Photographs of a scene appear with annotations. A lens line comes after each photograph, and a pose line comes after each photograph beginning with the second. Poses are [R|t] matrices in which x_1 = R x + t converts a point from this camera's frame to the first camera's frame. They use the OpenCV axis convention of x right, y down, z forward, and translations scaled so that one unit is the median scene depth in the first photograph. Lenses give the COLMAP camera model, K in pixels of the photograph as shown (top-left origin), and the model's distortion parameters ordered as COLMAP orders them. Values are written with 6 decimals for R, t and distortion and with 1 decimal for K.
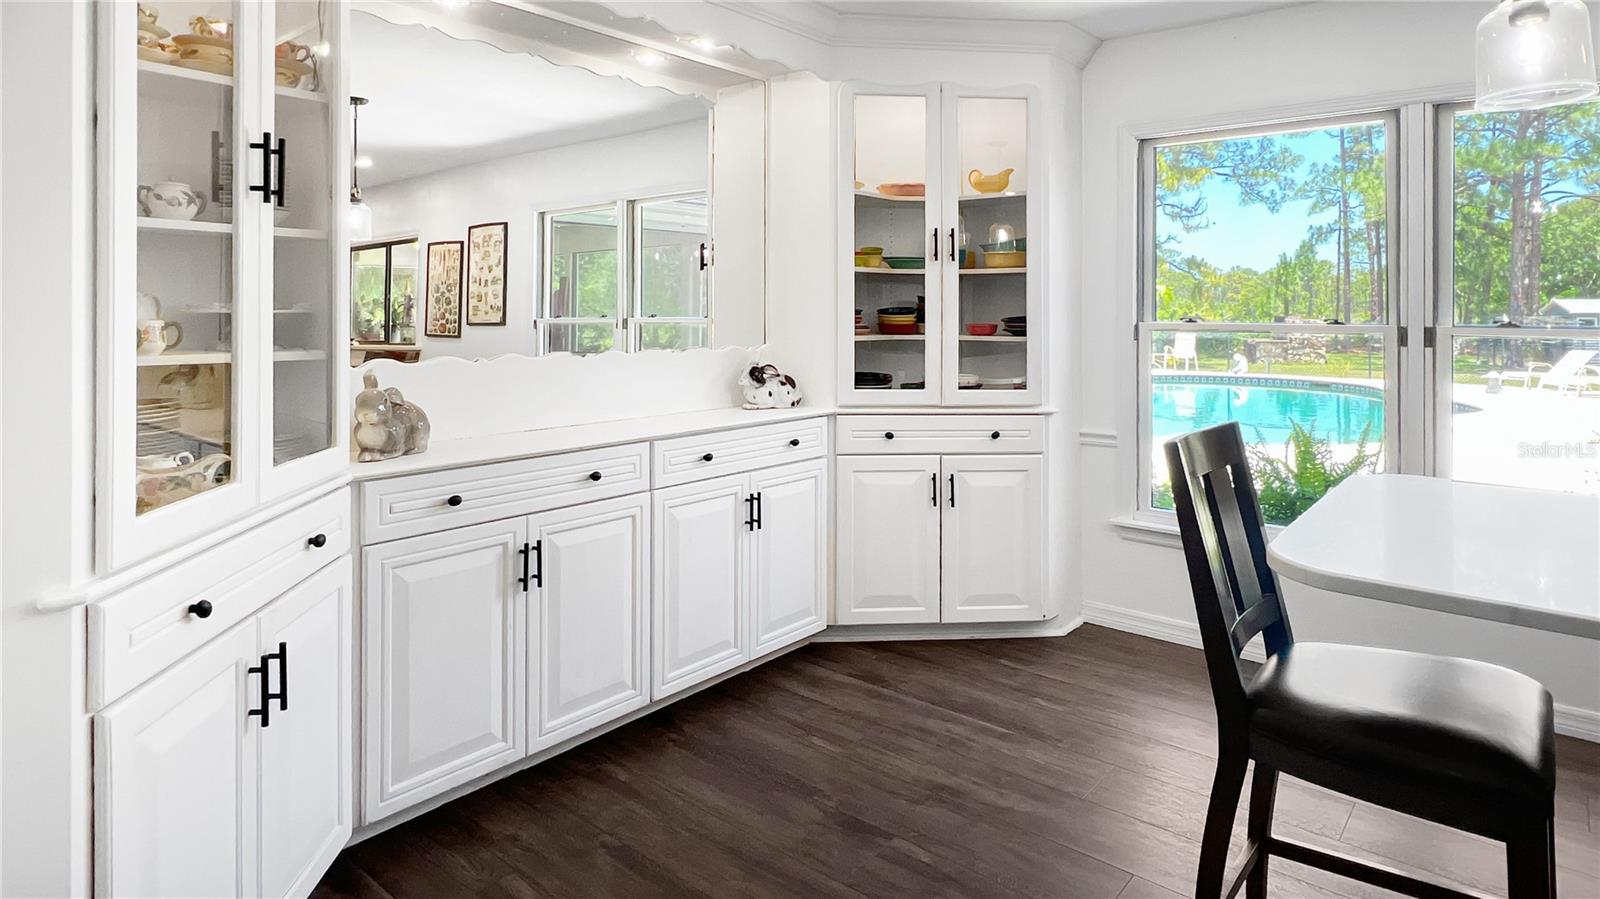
lens RADIAL K [[895.4, 0, 804.0], [0, 895.4, 449.2], [0, 0, 1]] dist [0.009547, 0.001933]
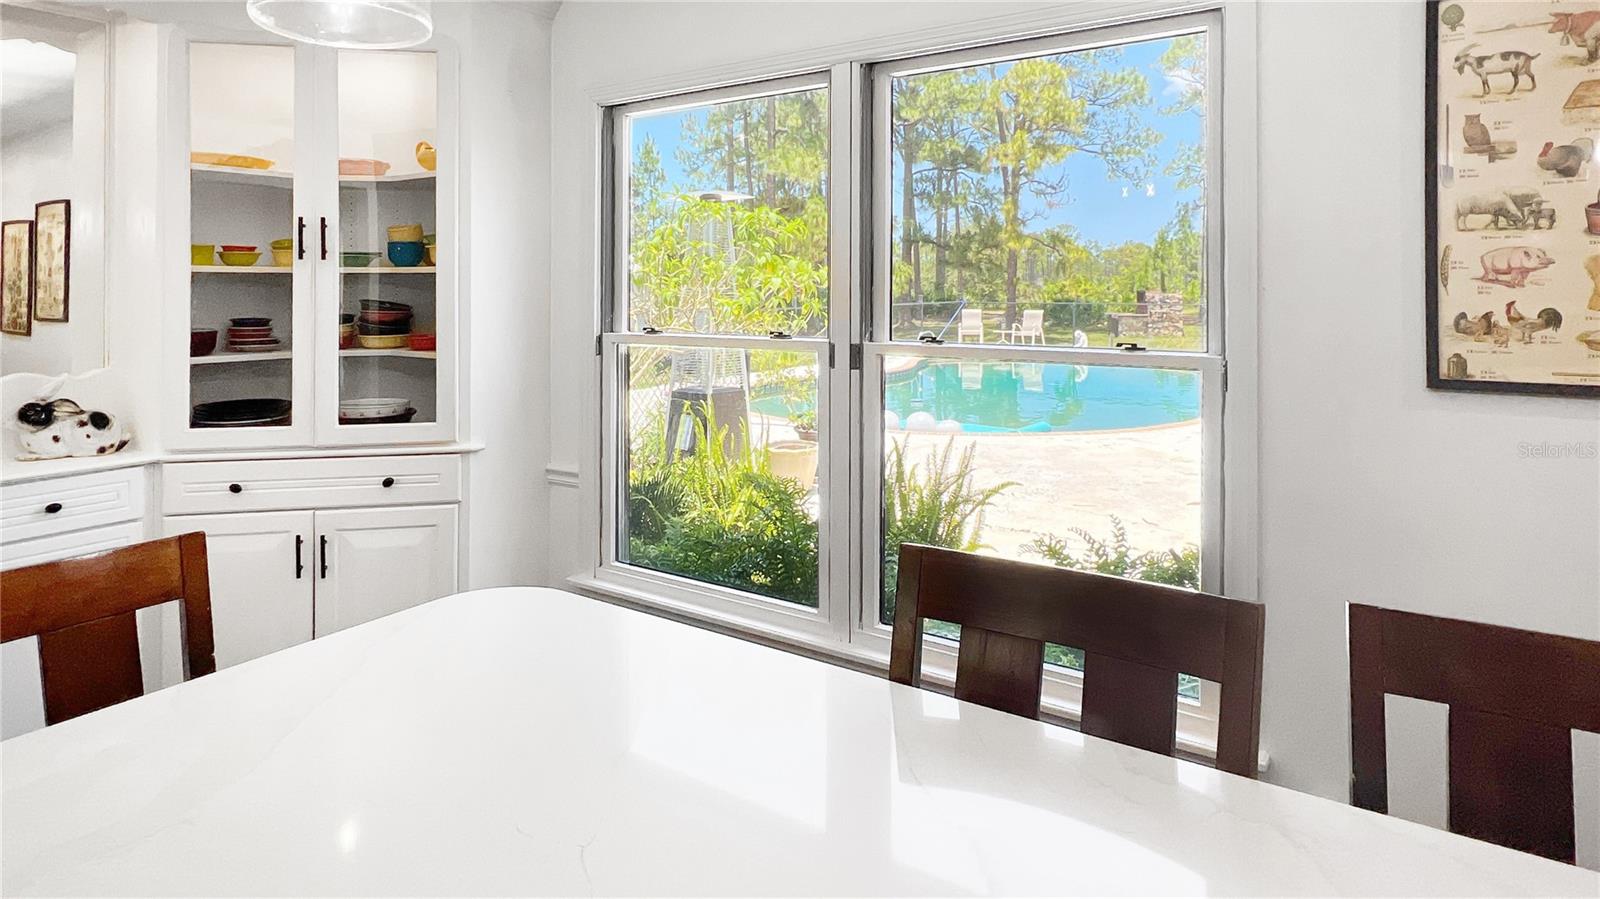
lens RADIAL K [[895.4, 0, 794.5], [0, 895.4, 437.8], [0, 0, 1]] dist [0.009547, 0.001933]
pose [[0.995346, -0.025252, 0.092994, 0.489559], [0.024000, 0.999606, 0.014554, -0.056556], [-0.093325, -0.012254, 0.995560, 0.181311]]
